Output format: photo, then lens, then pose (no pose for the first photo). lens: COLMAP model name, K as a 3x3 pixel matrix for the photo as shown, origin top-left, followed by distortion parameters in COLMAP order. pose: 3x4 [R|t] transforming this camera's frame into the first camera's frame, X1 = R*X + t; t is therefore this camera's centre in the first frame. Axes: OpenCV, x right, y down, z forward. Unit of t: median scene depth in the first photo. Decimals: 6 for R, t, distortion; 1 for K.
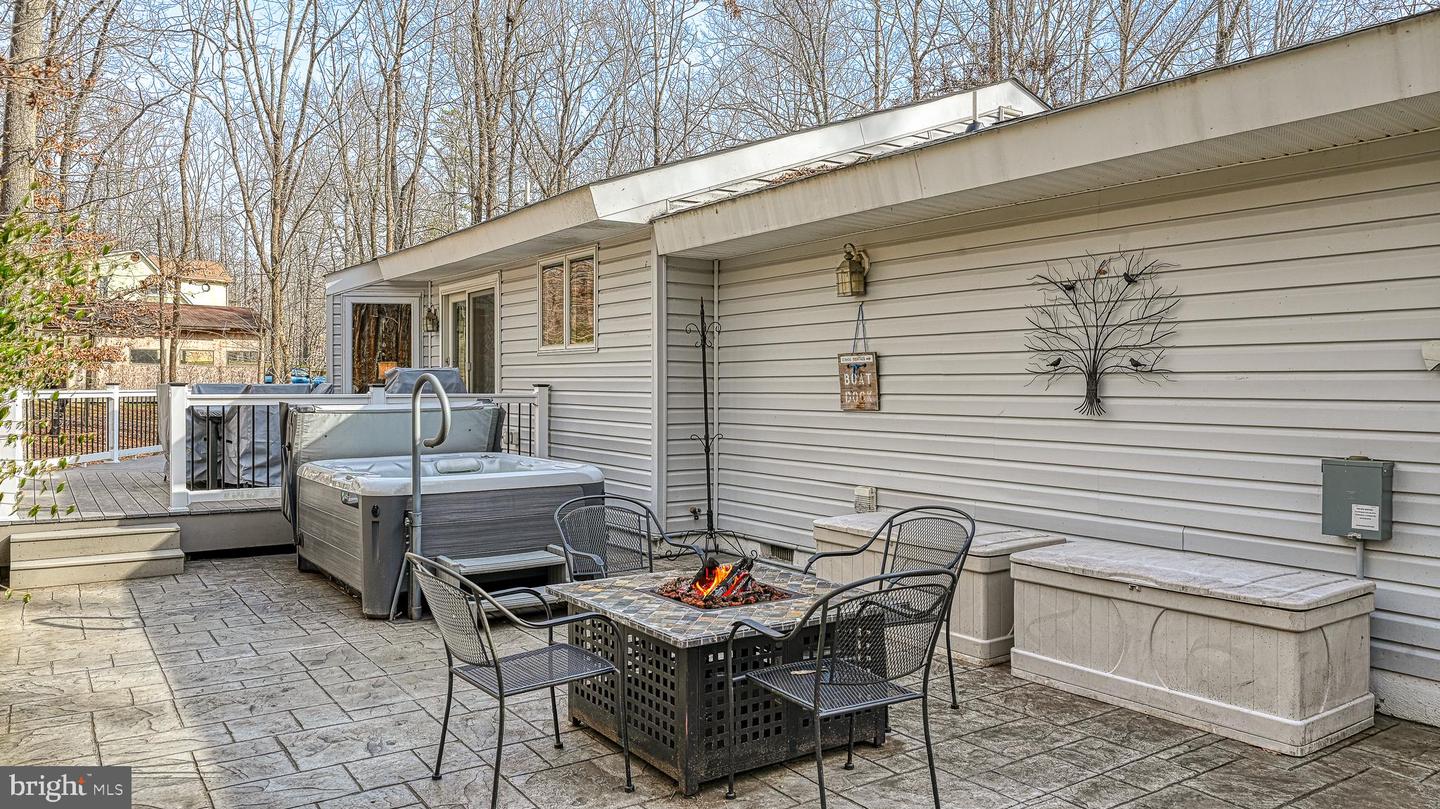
lens RADIAL K [[997.0, 0, 713.3], [0, 997.0, 374.3], [0, 0, 1]] dist [-0.004494, 0.000463]
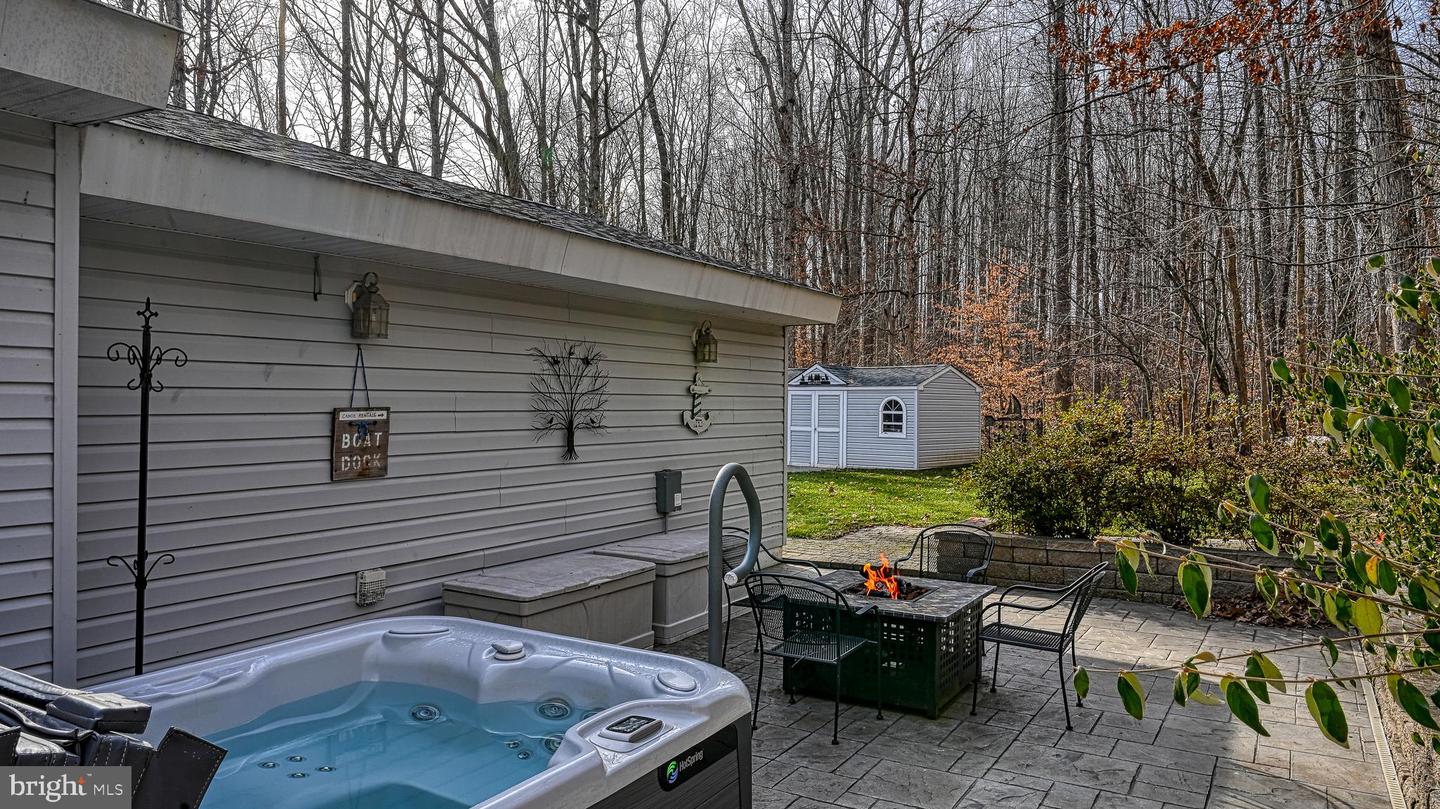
lens RADIAL K [[997.0, 0, 713.3], [0, 997.0, 374.3], [0, 0, 1]] dist [-0.004494, 0.000463]
pose [[-0.431283, 0.016169, 0.902072, -0.853795], [-0.019369, 0.999443, -0.027175, -0.038685], [-0.902009, -0.029193, -0.430730, 1.310048]]
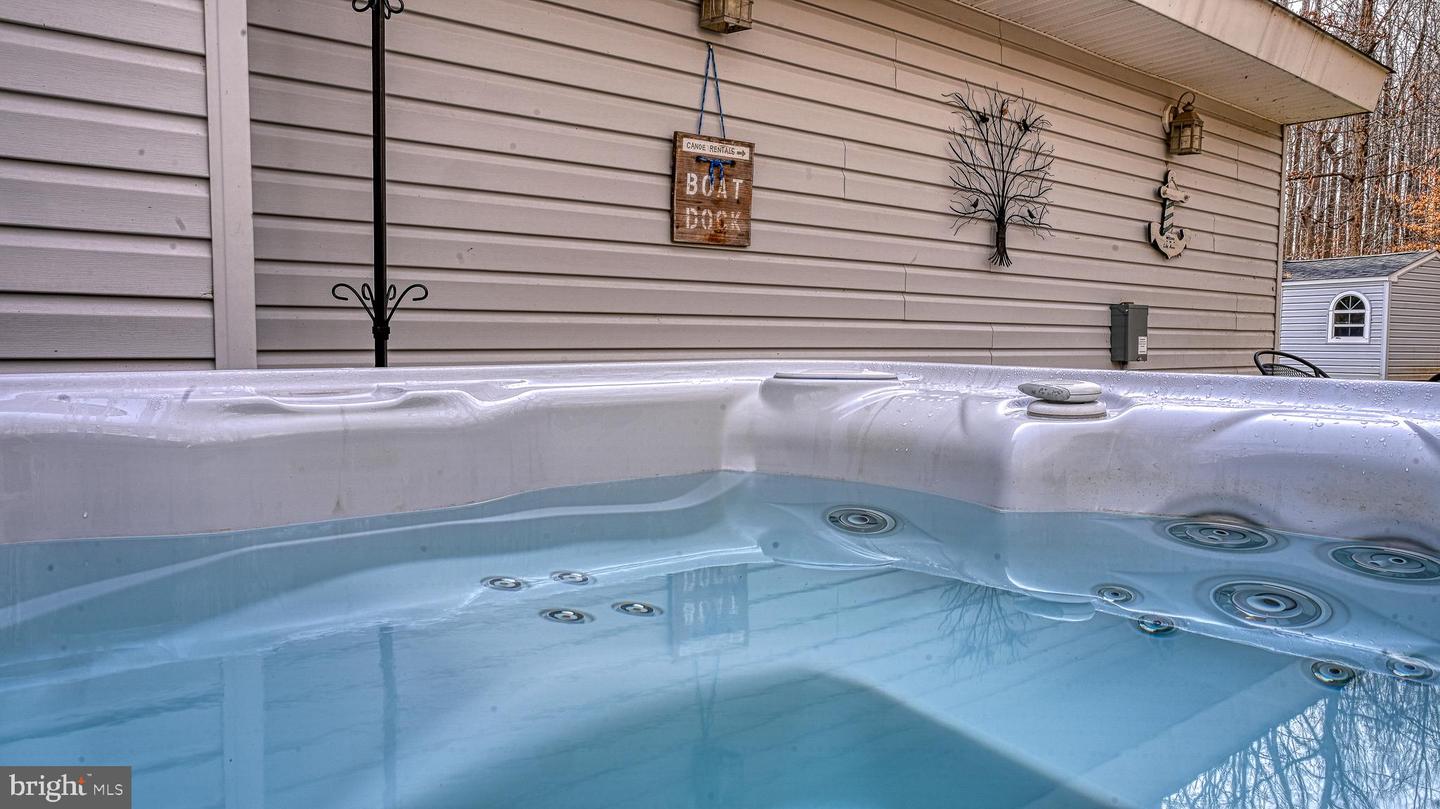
lens RADIAL K [[1033.9, 0, 720.0], [0, 1033.9, 404.5], [0, 0, 1]] dist [-0.088614, 0.104379]
pose [[-0.117213, -0.078933, 0.989965, -0.501157], [-0.028040, 0.996702, 0.076151, 0.095671], [-0.992711, -0.018833, -0.119040, 1.272009]]
